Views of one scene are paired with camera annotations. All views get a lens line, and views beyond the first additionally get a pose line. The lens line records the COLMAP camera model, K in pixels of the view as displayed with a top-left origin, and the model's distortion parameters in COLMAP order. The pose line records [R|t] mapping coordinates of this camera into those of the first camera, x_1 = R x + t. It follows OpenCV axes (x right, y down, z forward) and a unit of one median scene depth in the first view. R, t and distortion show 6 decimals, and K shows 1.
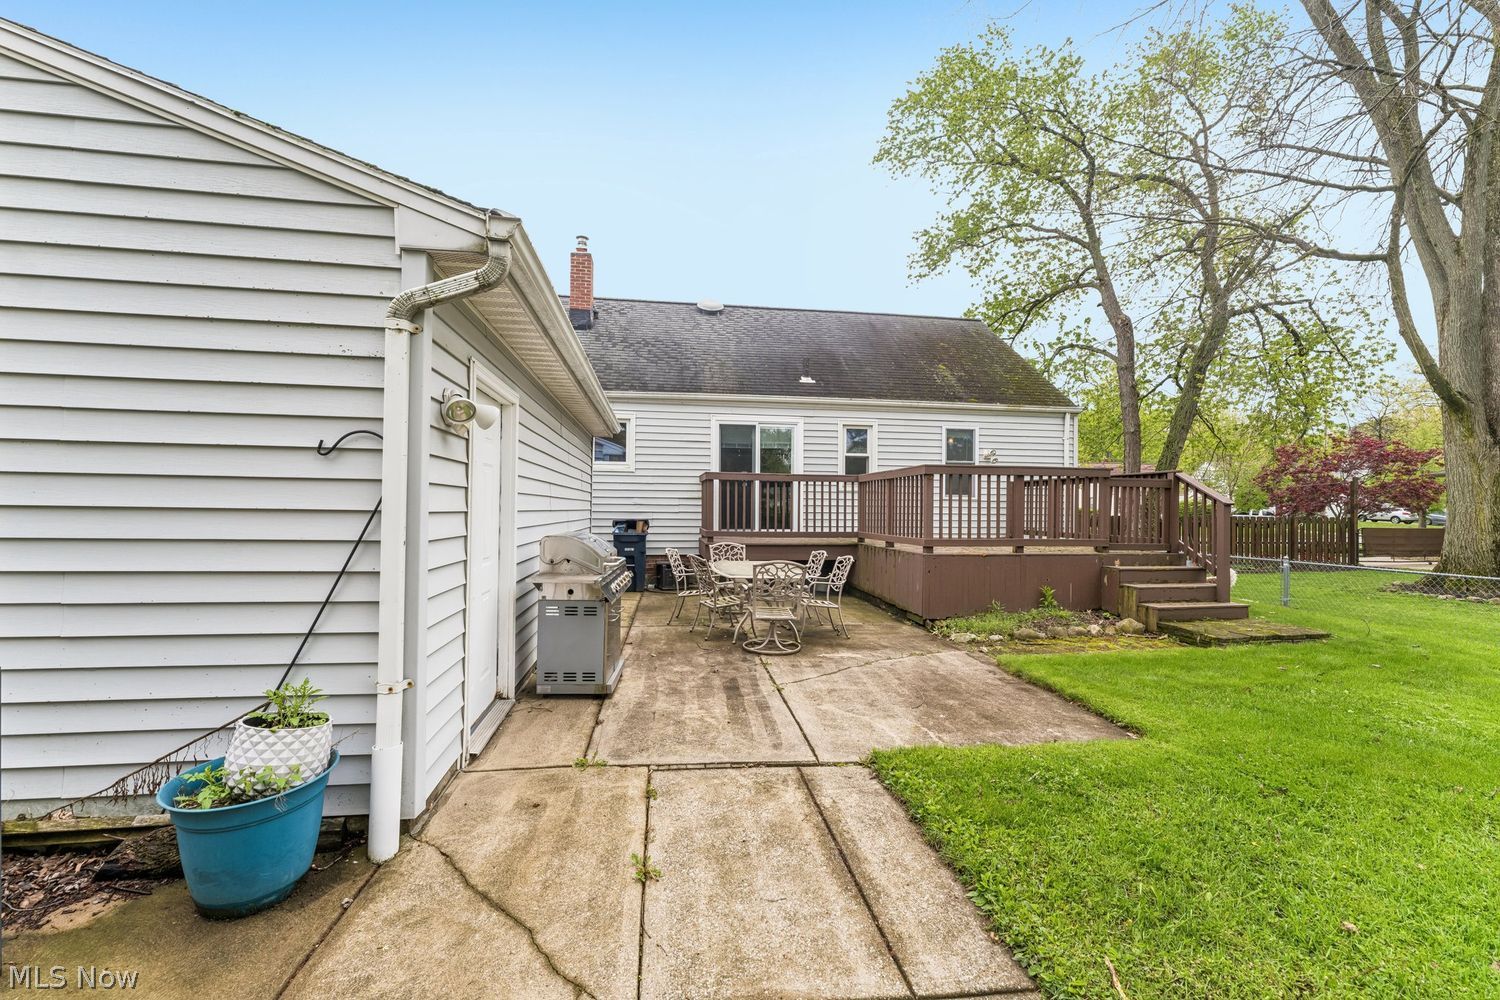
lens RADIAL K [[599.6, 0, 750.1], [0, 599.6, 494.8], [0, 0, 1]] dist [-0.001814, -0.000230]
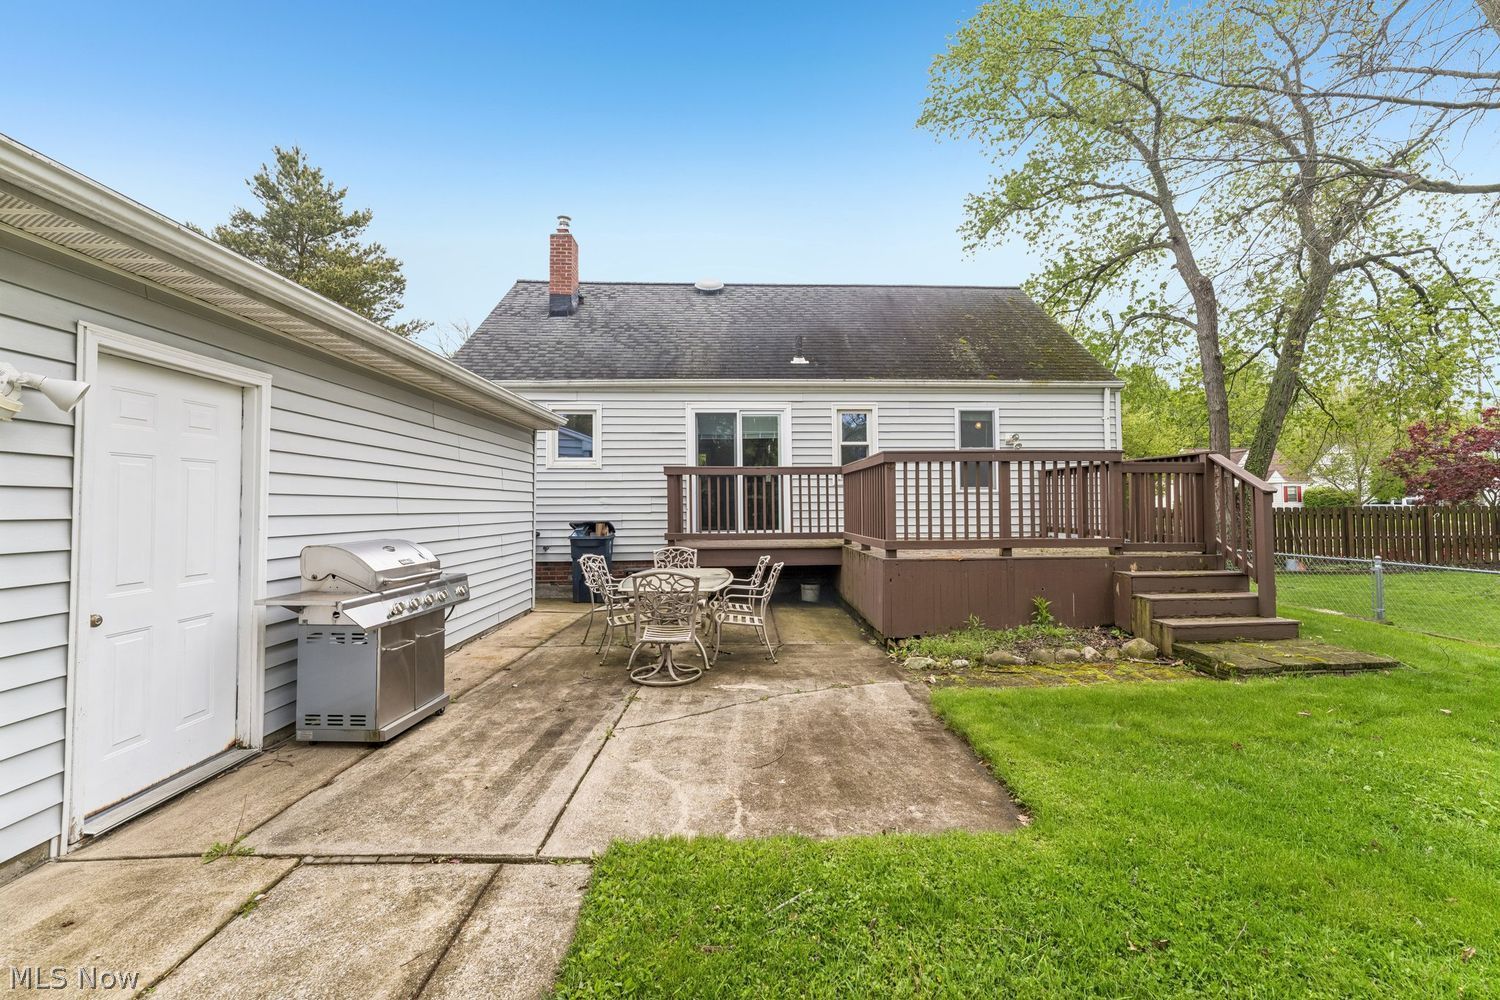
lens RADIAL K [[629.3, 0, 775.9], [0, 629.3, 476.1], [0, 0, 1]] dist [-0.002392, -0.000218]
pose [[0.995889, -0.020223, -0.088301, 0.144815], [0.018082, 0.999524, -0.024979, 0.001908], [0.088764, 0.023280, 0.995781, 0.075812]]
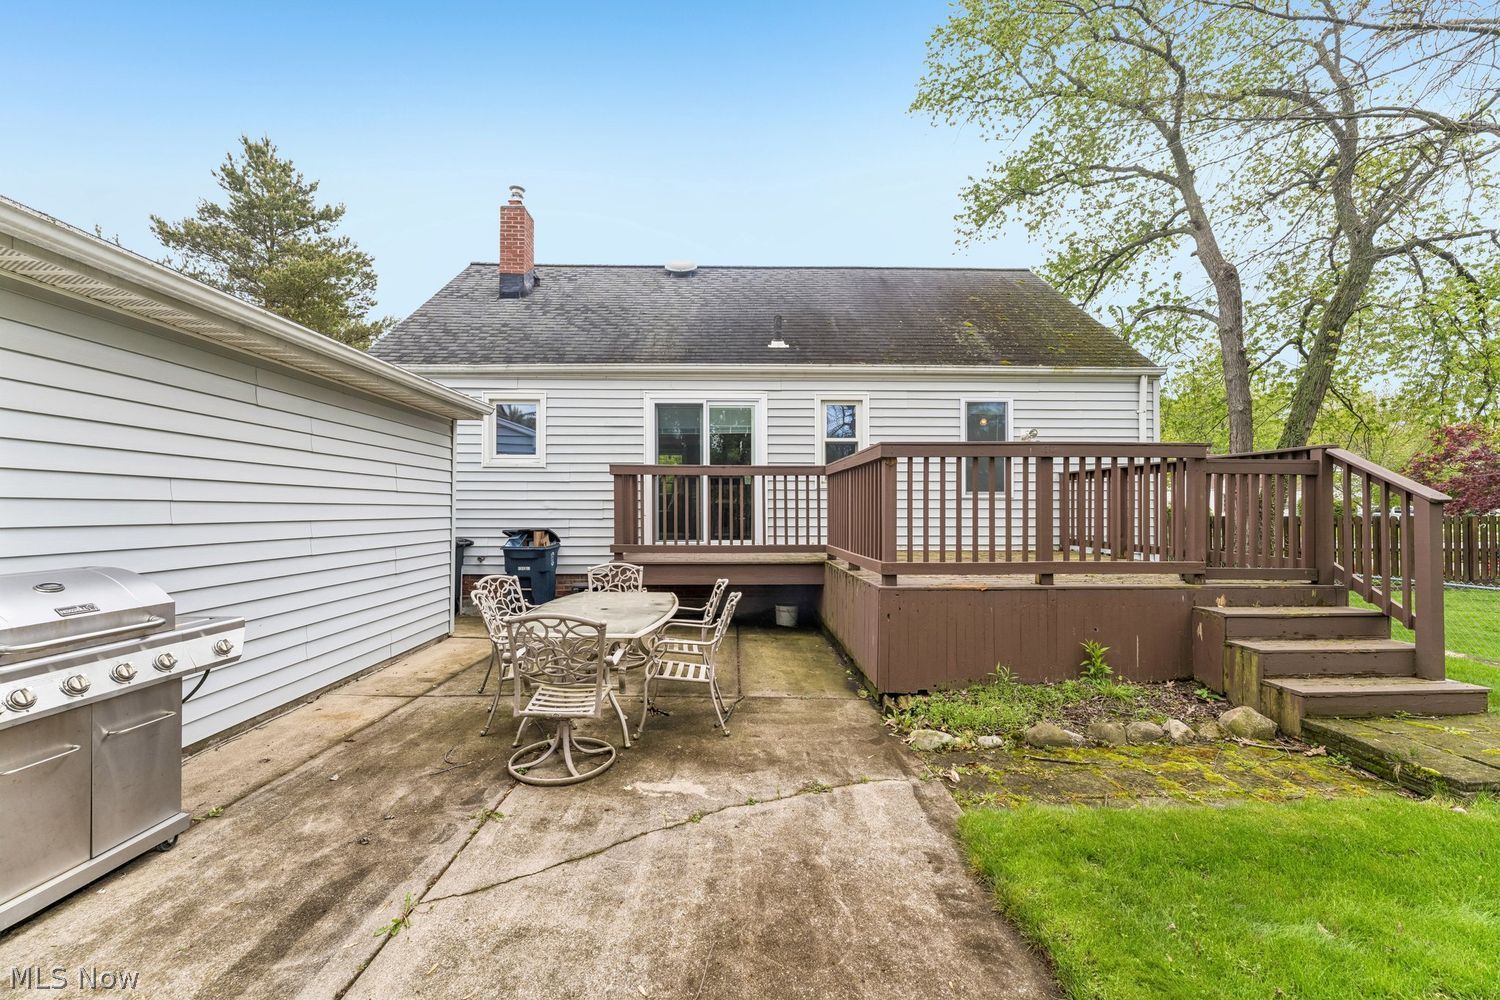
lens RADIAL K [[599.6, 0, 746.3], [0, 599.6, 498.0], [0, 0, 1]] dist [-0.001814, -0.000230]
pose [[0.992684, -0.011210, -0.120224, 0.150741], [0.011471, 0.999933, 0.001487, 0.003028], [0.120199, -0.002855, 0.992746, 0.244725]]
